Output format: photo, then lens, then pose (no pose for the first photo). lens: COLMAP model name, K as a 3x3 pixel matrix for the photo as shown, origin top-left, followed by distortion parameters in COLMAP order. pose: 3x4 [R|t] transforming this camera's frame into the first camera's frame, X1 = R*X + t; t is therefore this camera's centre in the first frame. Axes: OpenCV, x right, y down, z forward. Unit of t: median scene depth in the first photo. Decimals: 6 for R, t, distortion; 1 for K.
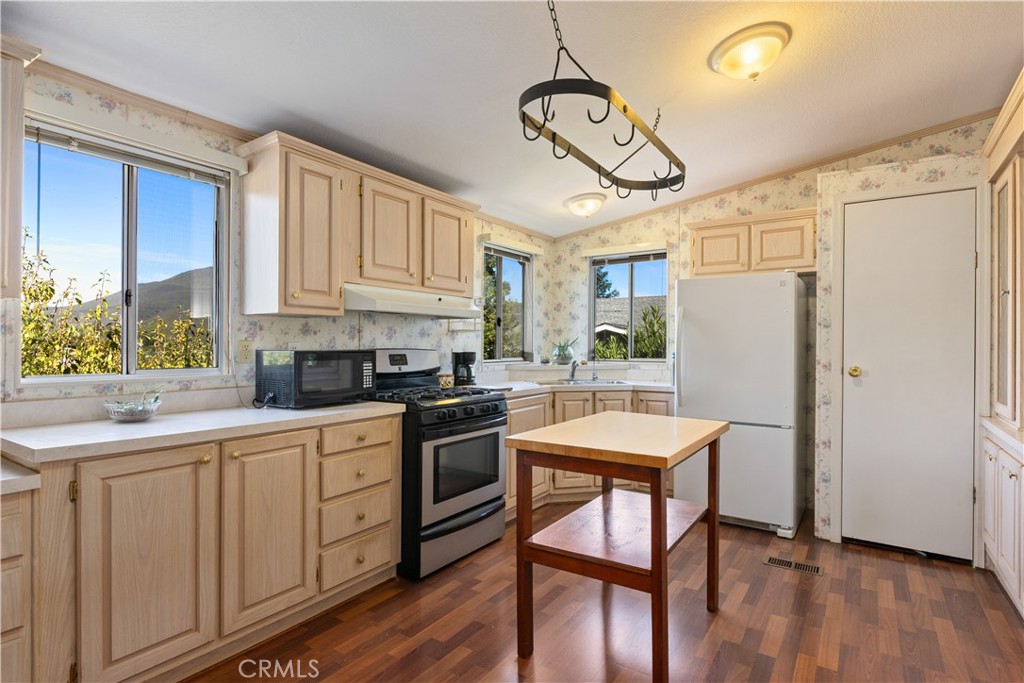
lens RADIAL K [[518.3, 0, 511.2], [0, 518.3, 345.6], [0, 0, 1]] dist [-0.003561, 0.000060]
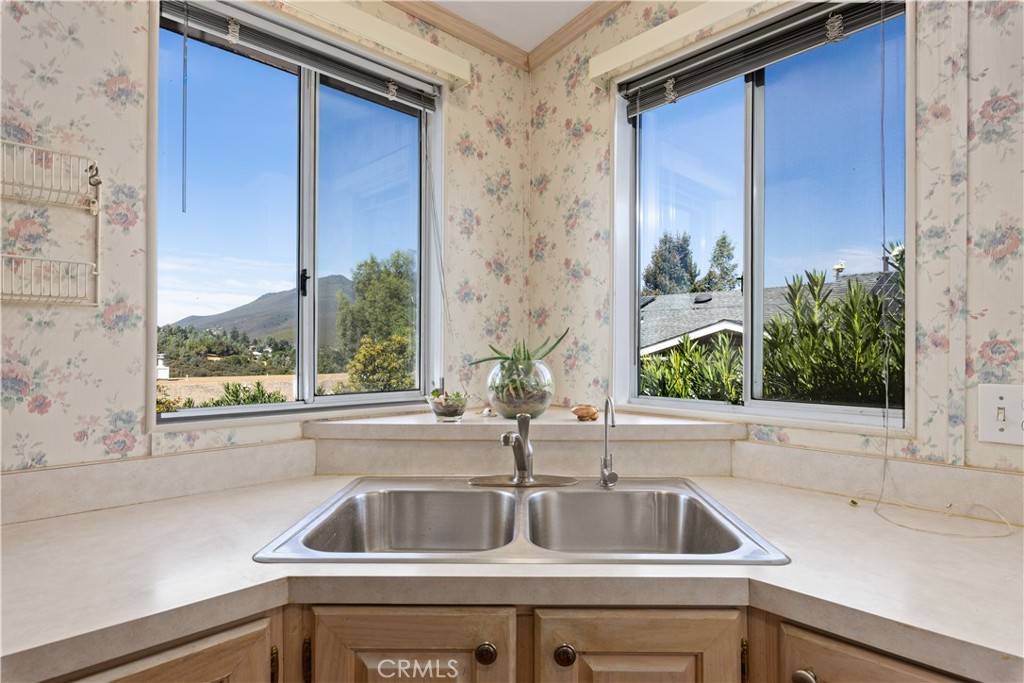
lens RADIAL K [[552.1, 0, 514.4], [0, 552.1, 350.1], [0, 0, 1]] dist [-0.003881, -0.000421]
pose [[0.979323, -0.000189, -0.202303, 0.159986], [-0.000306, 0.999997, -0.002416, -0.002865], [0.202303, 0.002428, 0.979320, 0.658272]]
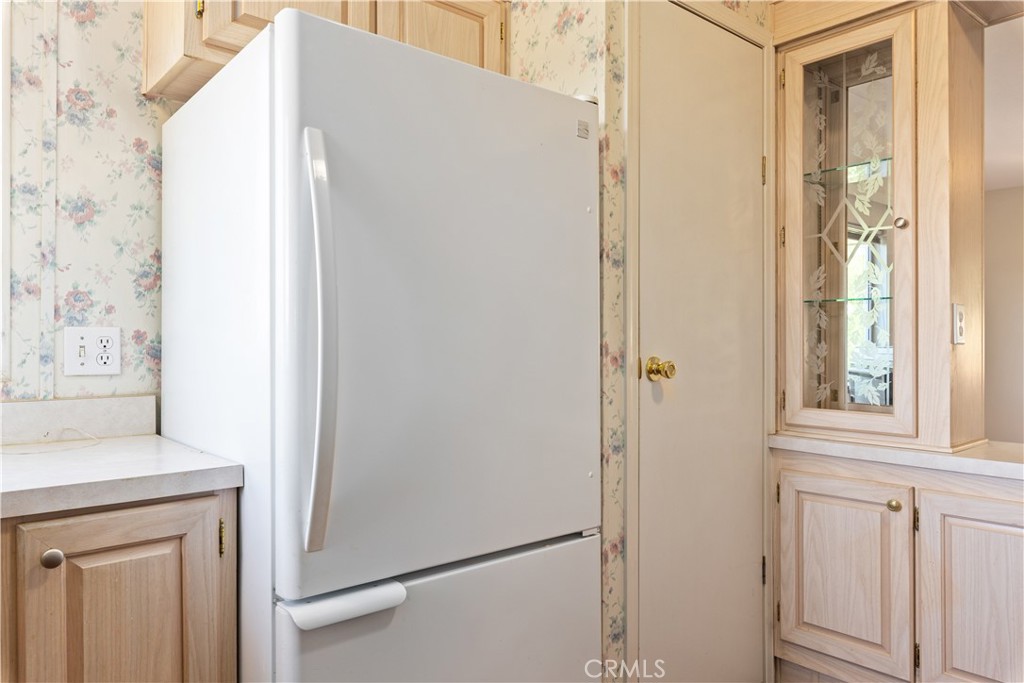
lens RADIAL K [[699.5, 0, 514.5], [0, 699.5, 344.1], [0, 0, 1]] dist [-0.000146, -0.000825]
pose [[0.261241, -0.004069, 0.965265, 0.032964], [-0.000700, 0.999990, 0.004405, 0.016895], [-0.965273, -0.001826, 0.261236, 0.621122]]
